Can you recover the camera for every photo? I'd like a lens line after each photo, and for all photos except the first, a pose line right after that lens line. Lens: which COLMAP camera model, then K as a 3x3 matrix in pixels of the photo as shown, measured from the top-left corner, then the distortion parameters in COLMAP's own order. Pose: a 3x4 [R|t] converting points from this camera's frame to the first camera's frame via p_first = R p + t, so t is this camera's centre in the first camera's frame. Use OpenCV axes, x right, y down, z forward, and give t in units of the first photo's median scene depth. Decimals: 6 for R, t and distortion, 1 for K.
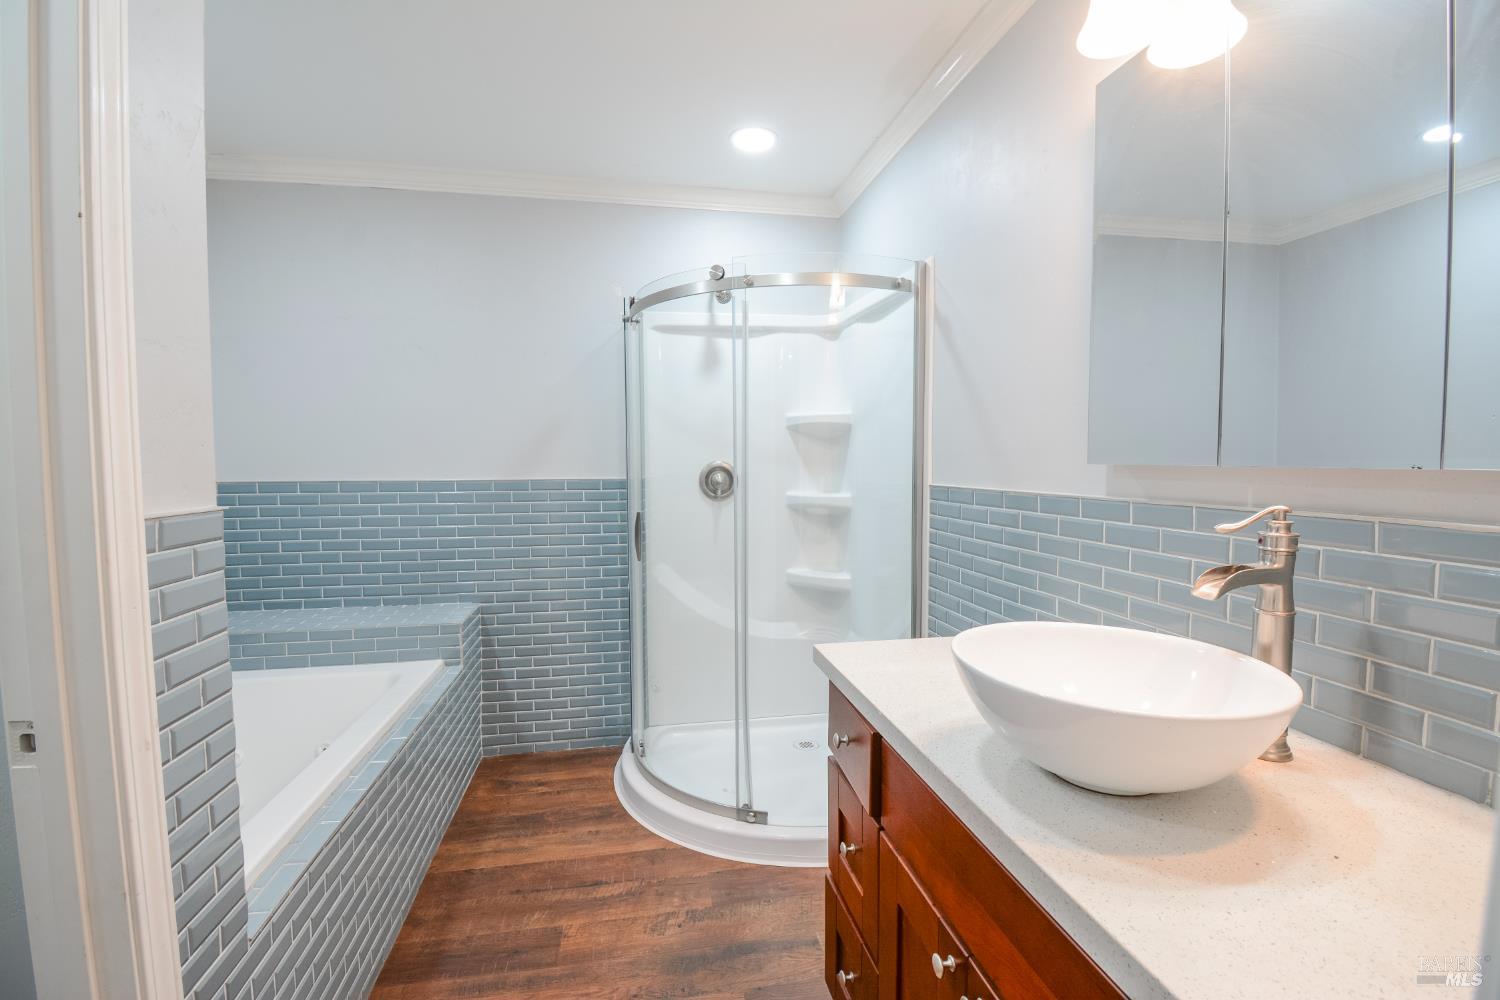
lens RADIAL K [[662.9, 0, 751.0], [0, 662.9, 503.4], [0, 0, 1]] dist [0.017682, -0.026096]
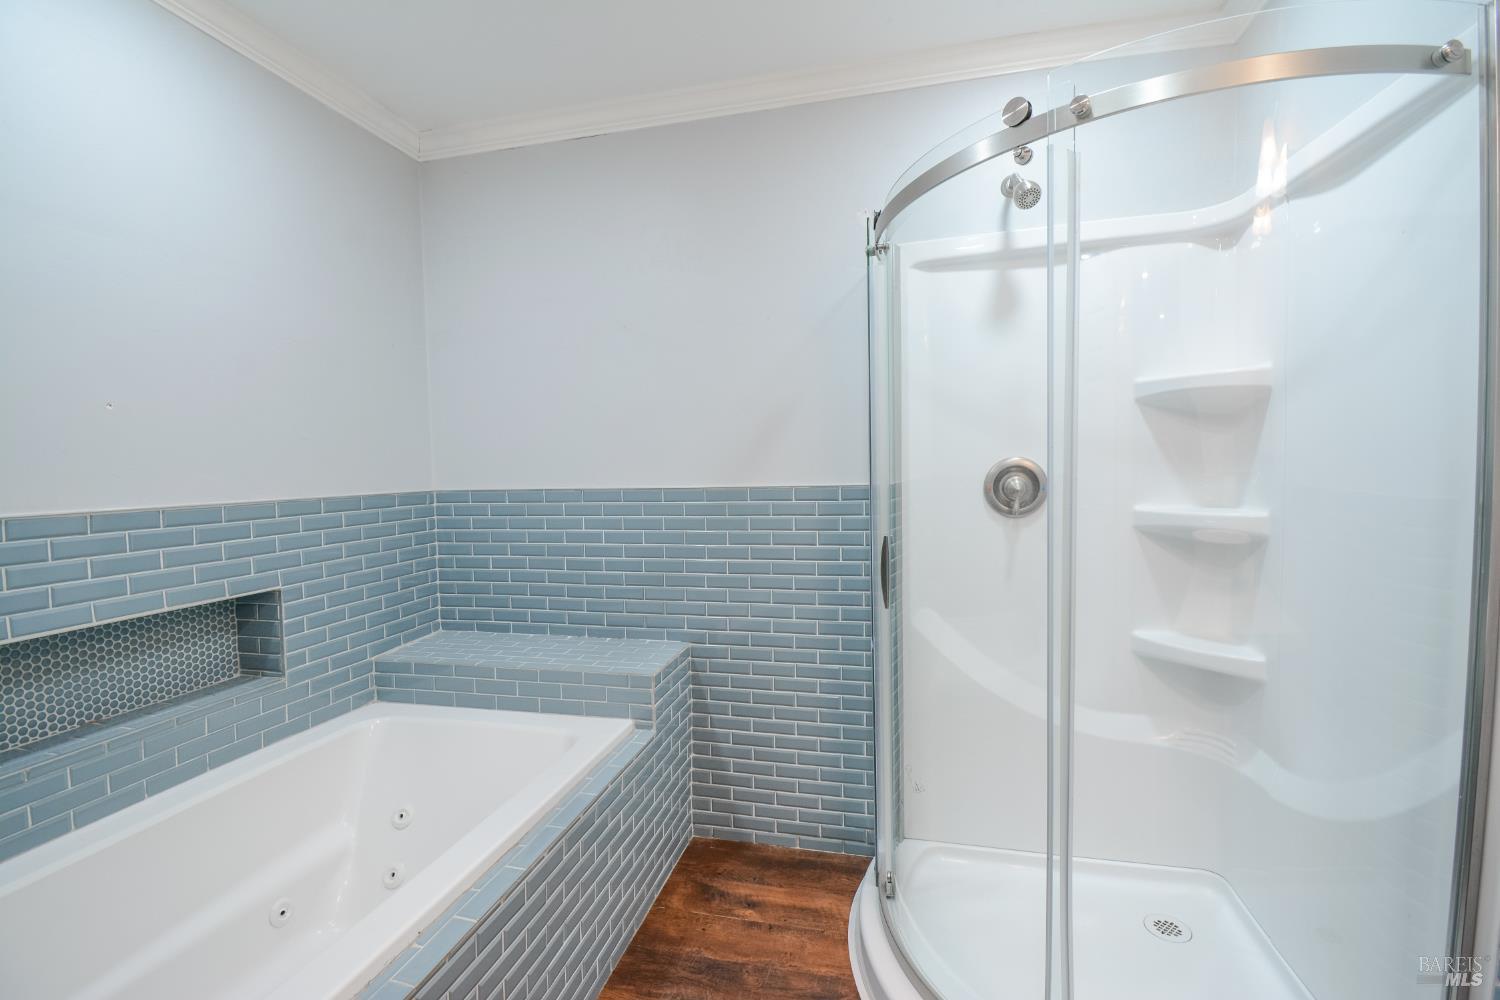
lens RADIAL K [[662.0, 0, 751.0], [0, 662.0, 499.9], [0, 0, 1]] dist [0.017778, -0.023887]
pose [[0.910070, 0.007329, -0.414390, -0.016269], [-0.007897, 0.999969, 0.000342, -0.021663], [0.414380, 0.002961, 0.910099, 0.318670]]
